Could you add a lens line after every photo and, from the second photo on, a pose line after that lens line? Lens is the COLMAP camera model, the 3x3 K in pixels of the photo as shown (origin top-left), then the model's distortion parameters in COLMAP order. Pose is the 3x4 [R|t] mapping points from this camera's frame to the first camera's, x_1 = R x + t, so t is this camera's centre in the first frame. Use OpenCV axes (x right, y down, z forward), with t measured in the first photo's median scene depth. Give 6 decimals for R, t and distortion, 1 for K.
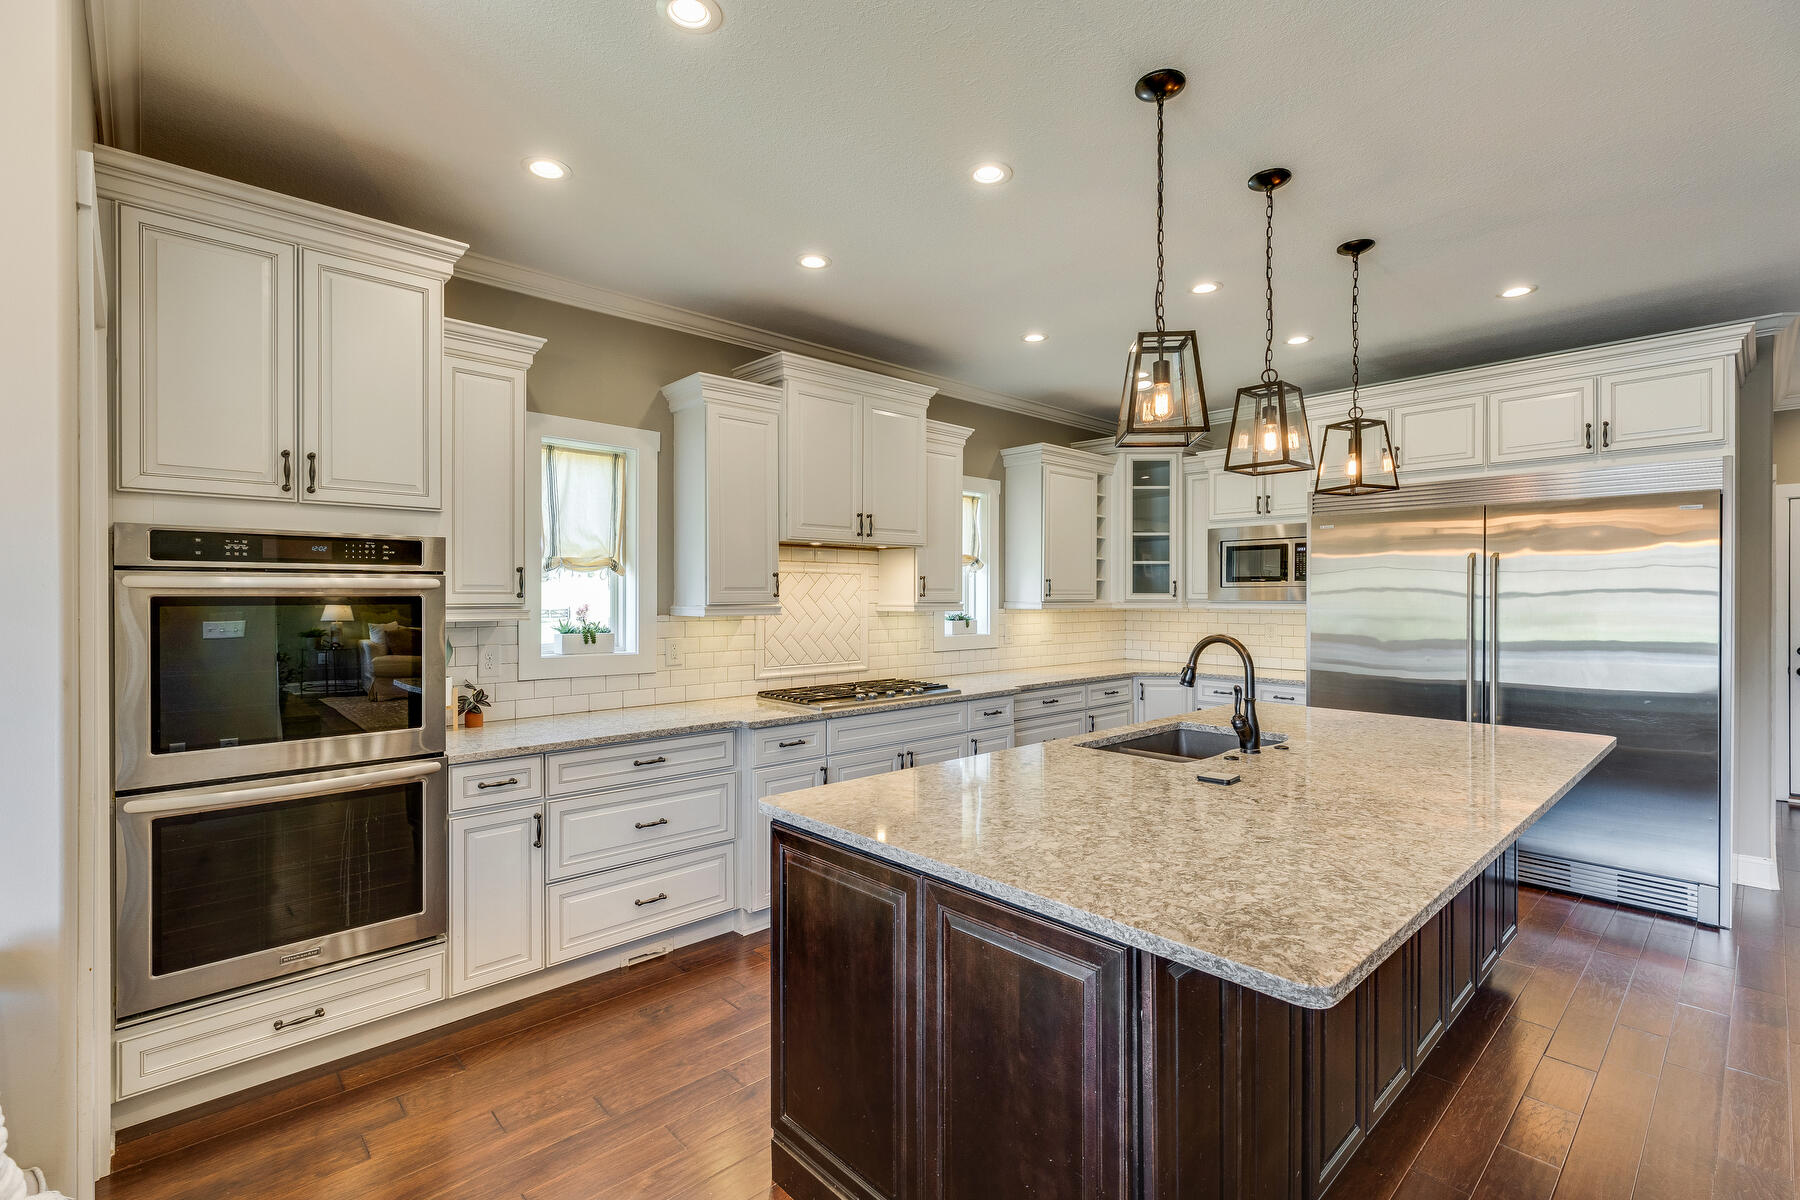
lens RADIAL K [[810.2, 0, 896.7], [0, 810.2, 595.3], [0, 0, 1]] dist [0.003860, 0.000438]
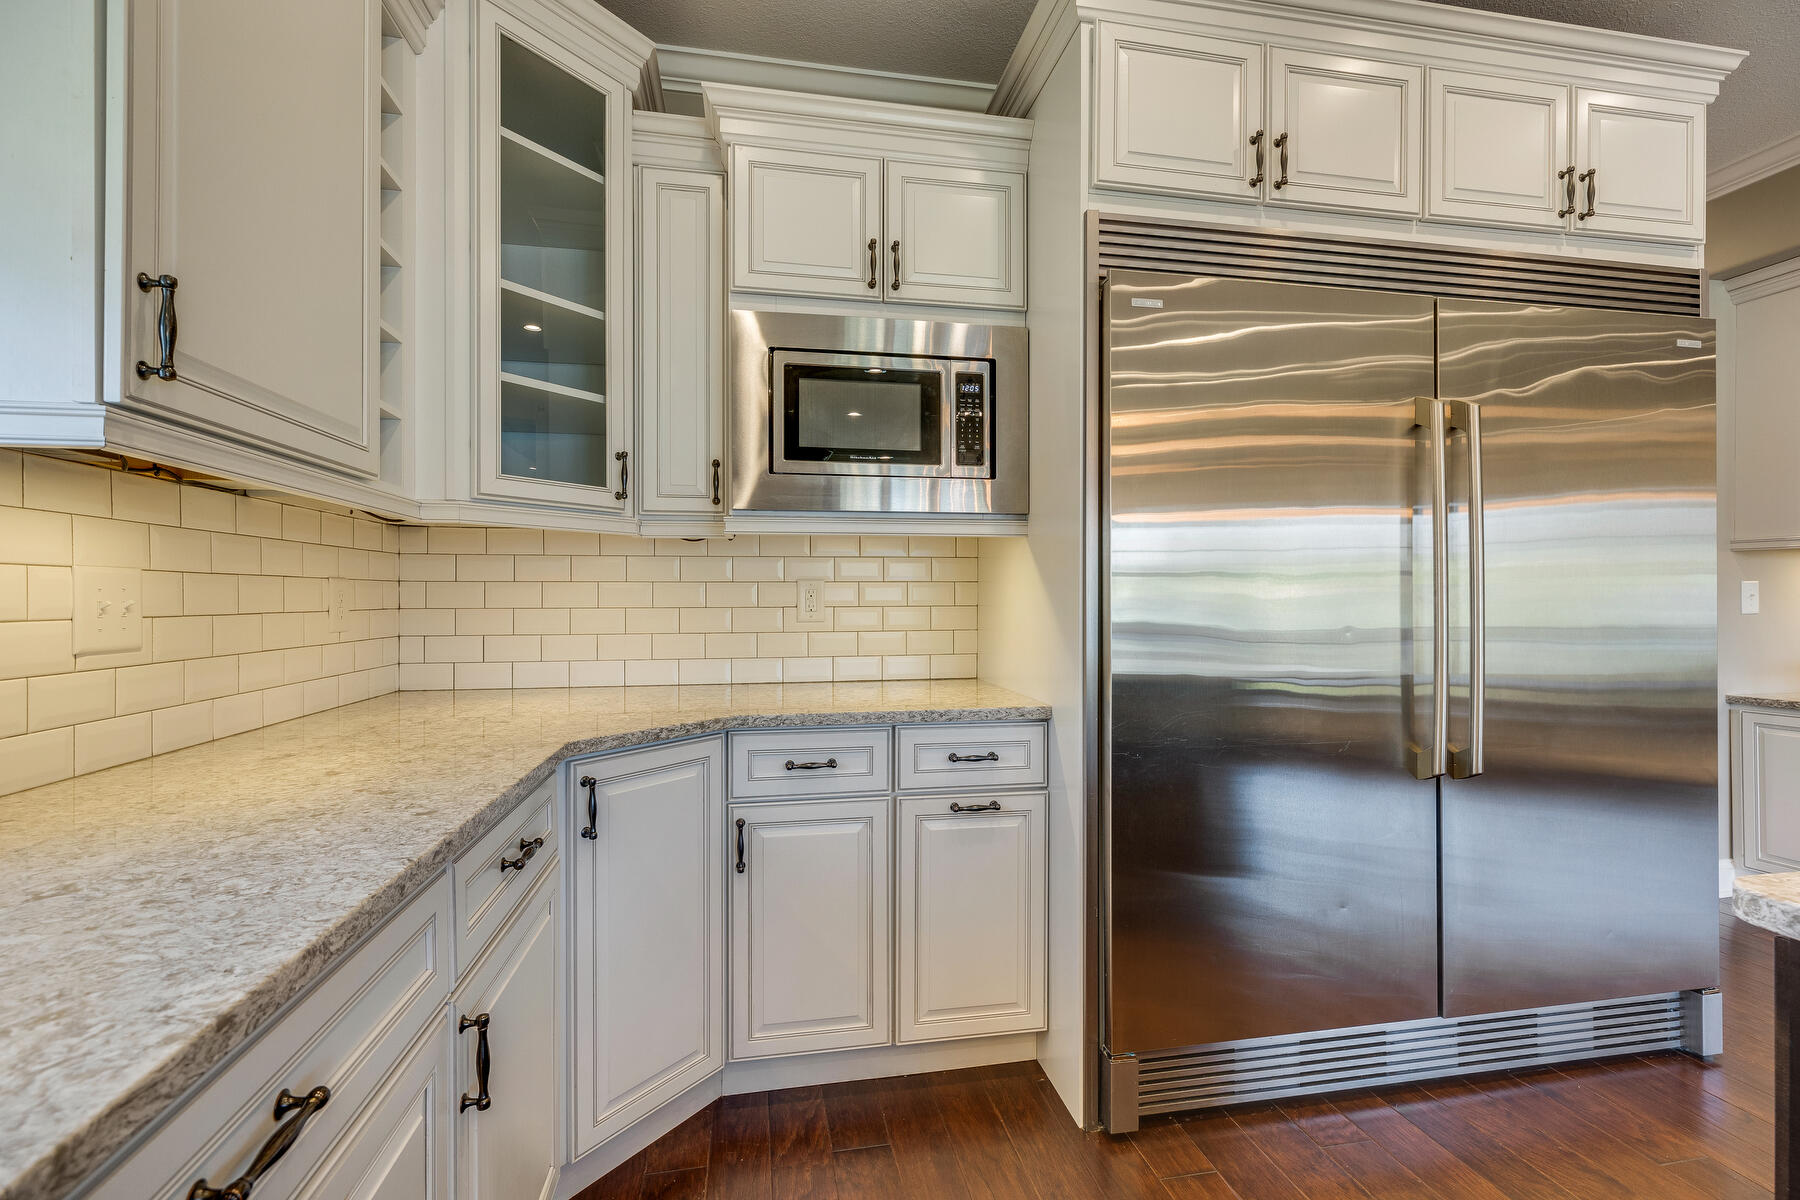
lens RADIAL K [[810.2, 0, 898.3], [0, 810.2, 590.6], [0, 0, 1]] dist [0.003860, 0.000438]
pose [[0.537243, 0.005922, 0.843407, 0.116091], [0.002101, 0.999963, -0.008360, 0.043652], [-0.843425, 0.006264, 0.537210, 0.715656]]
